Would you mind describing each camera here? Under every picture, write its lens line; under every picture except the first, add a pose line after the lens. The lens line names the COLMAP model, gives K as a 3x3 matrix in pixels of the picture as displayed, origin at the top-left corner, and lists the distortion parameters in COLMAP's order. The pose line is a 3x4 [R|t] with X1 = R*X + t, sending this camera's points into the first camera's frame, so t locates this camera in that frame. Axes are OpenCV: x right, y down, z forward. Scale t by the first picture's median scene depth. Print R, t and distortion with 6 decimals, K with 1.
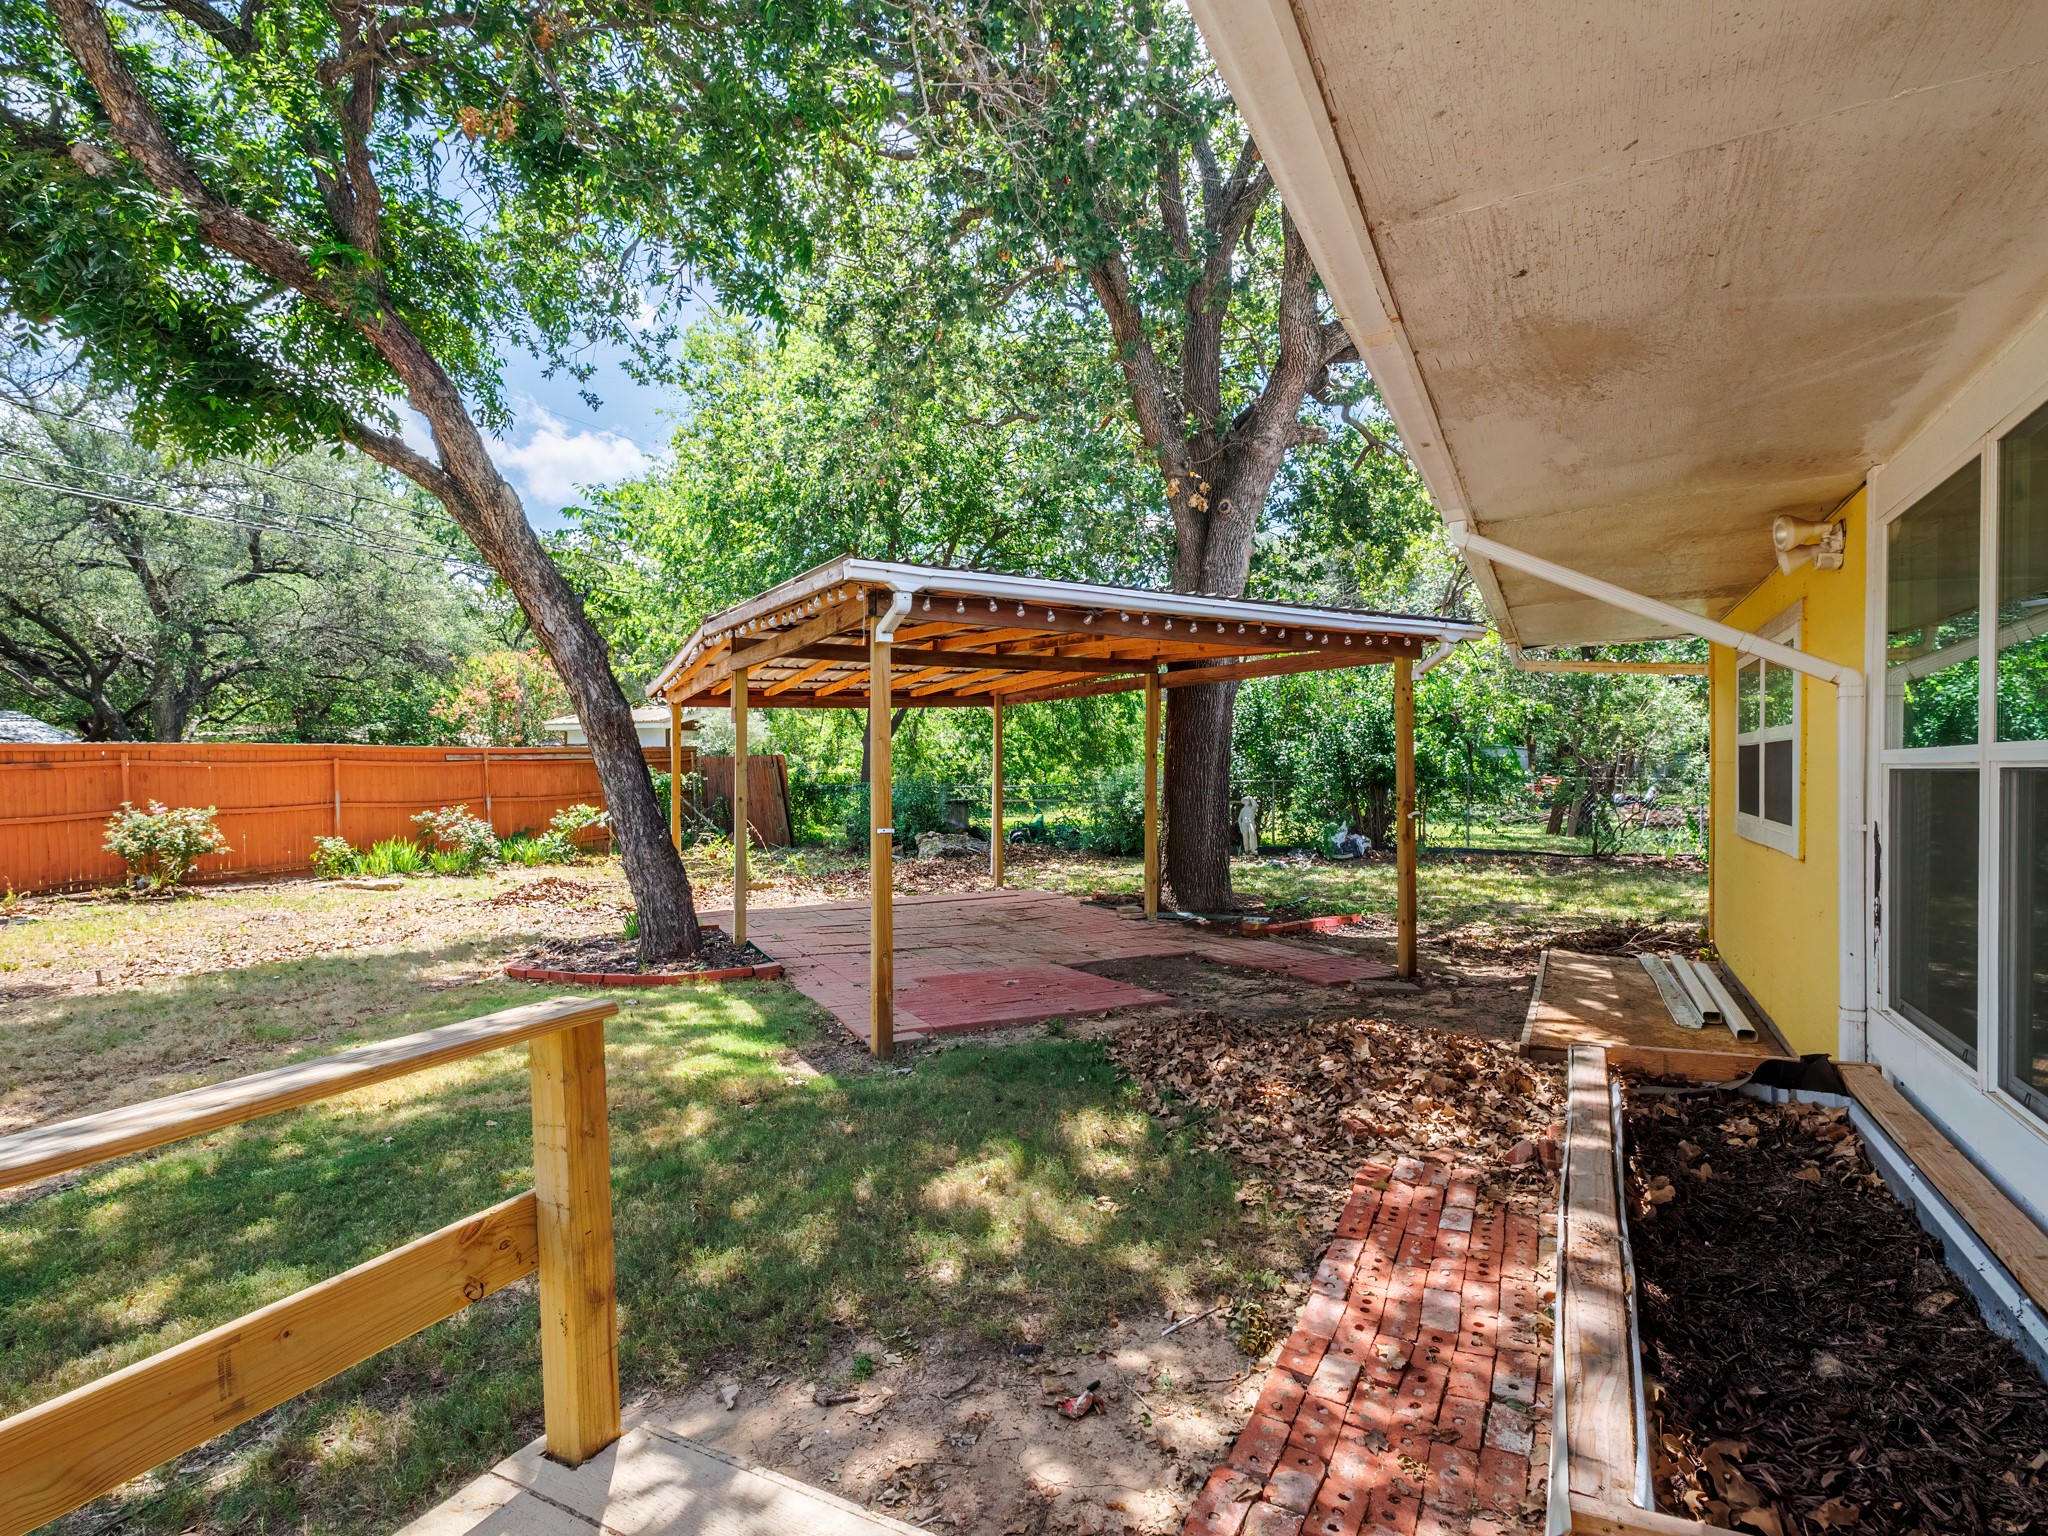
lens RADIAL K [[1052.5, 0, 1019.0], [0, 1052.5, 771.9], [0, 0, 1]] dist [0.030053, 0.001001]
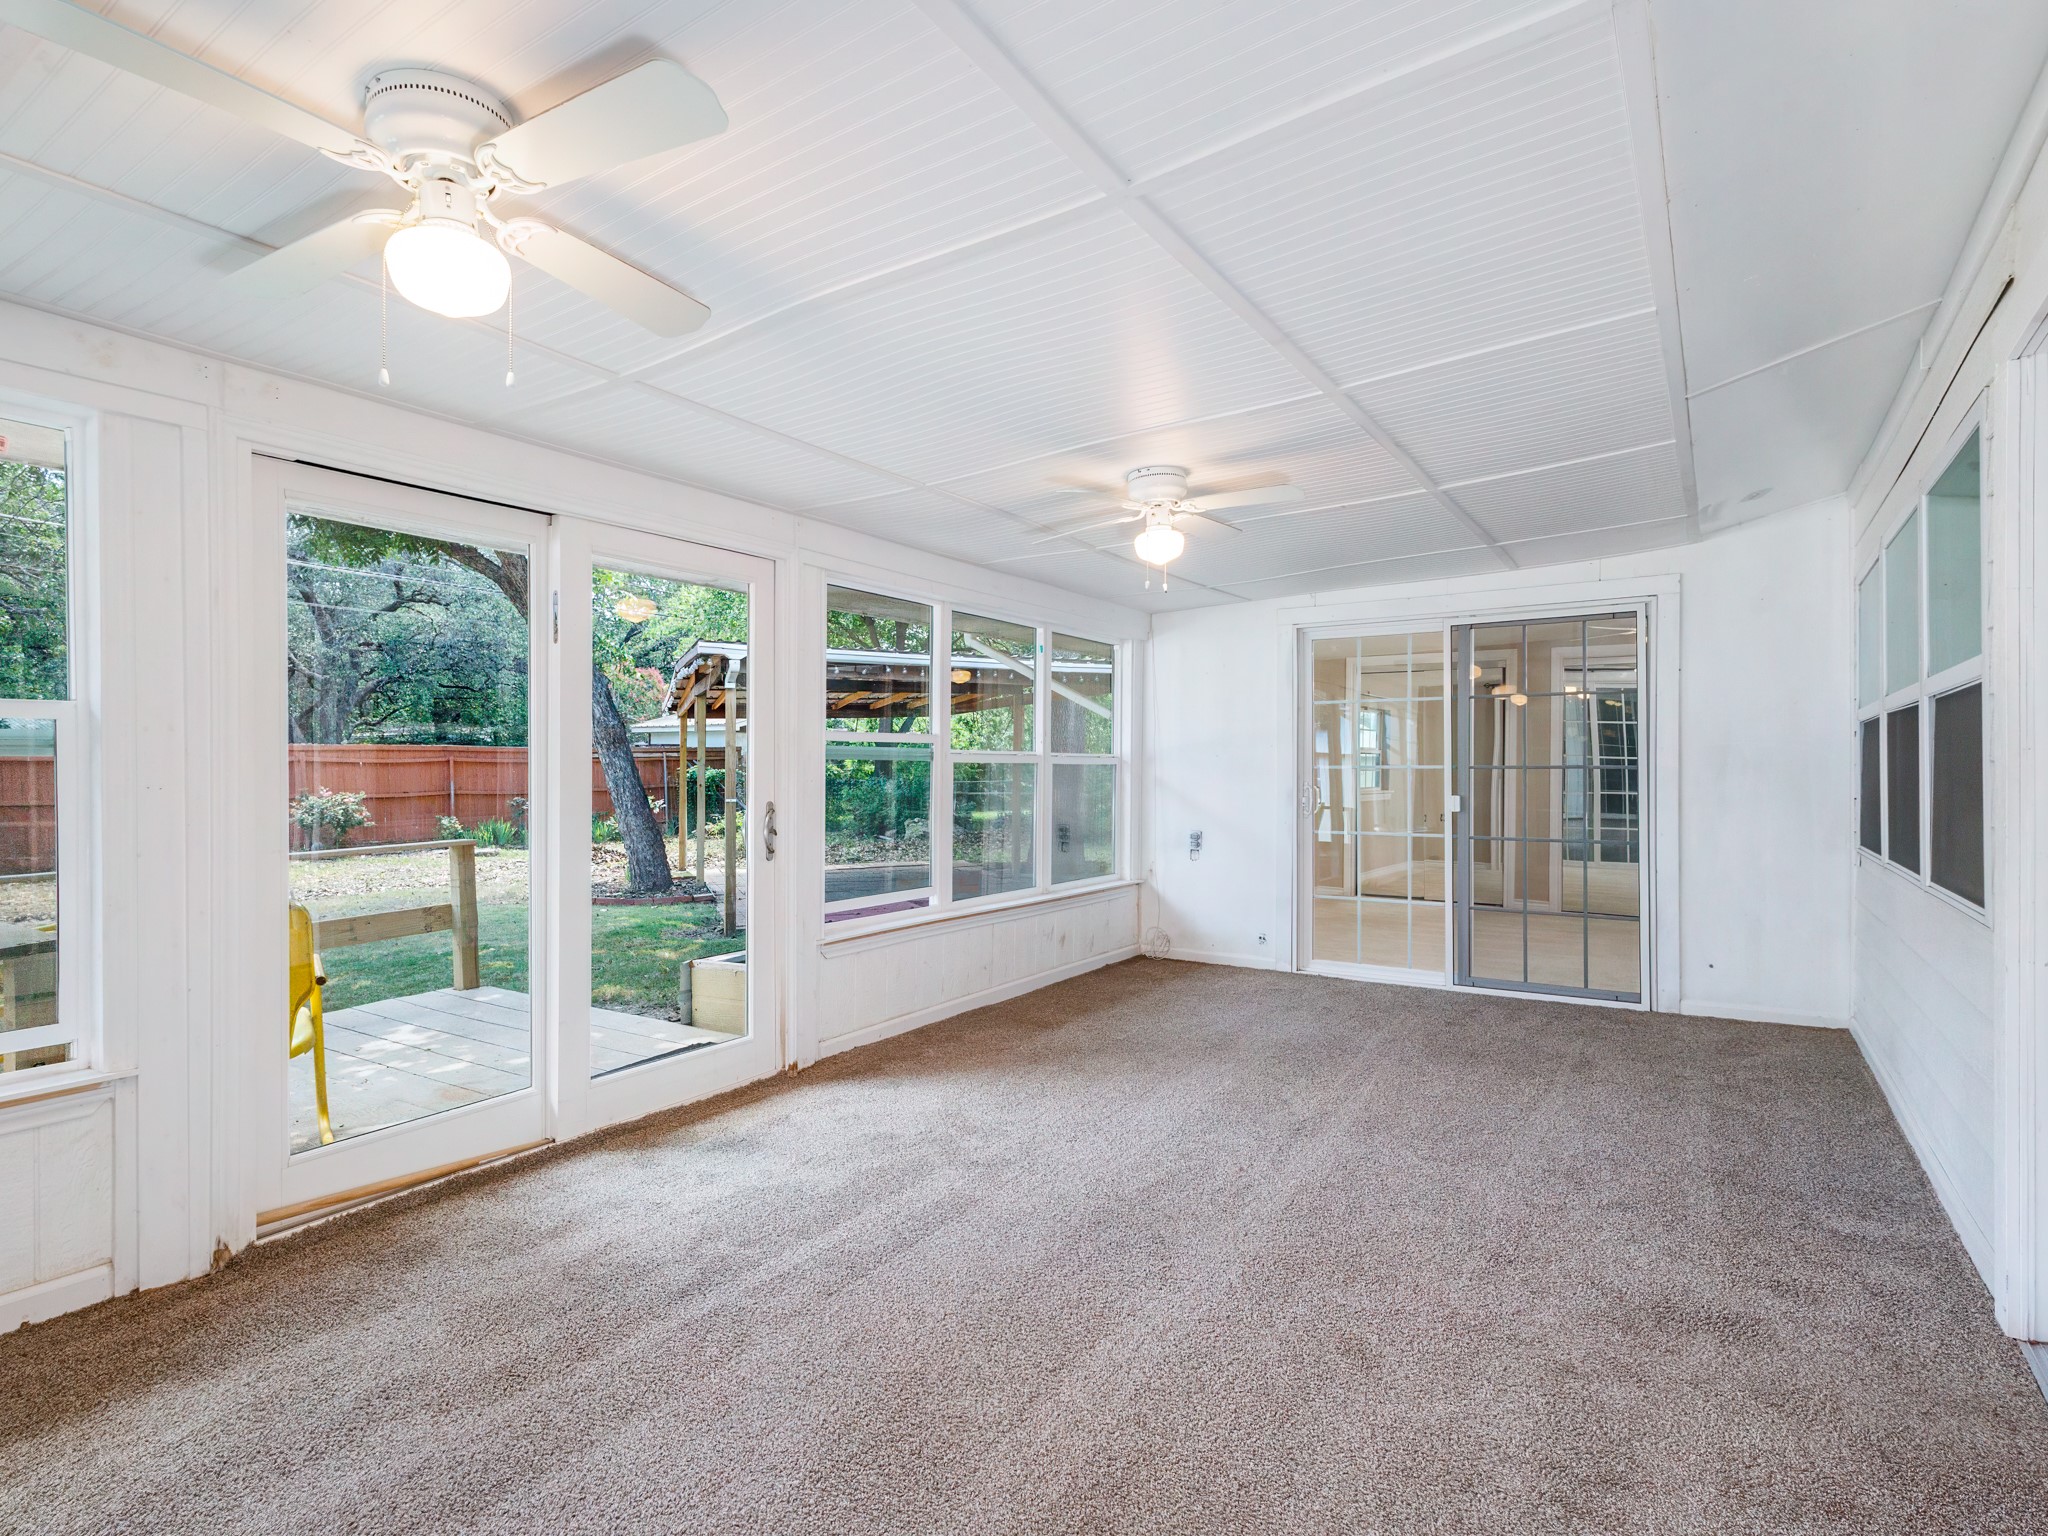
lens RADIAL K [[1052.5, 0, 1019.0], [0, 1052.5, 771.9], [0, 0, 1]] dist [0.030053, 0.001001]
pose [[0.995310, 0.004180, -0.096644, 0.193178], [-0.004277, 0.999991, -0.000794, 0.004739], [0.096639, 0.001204, 0.995319, -0.247279]]
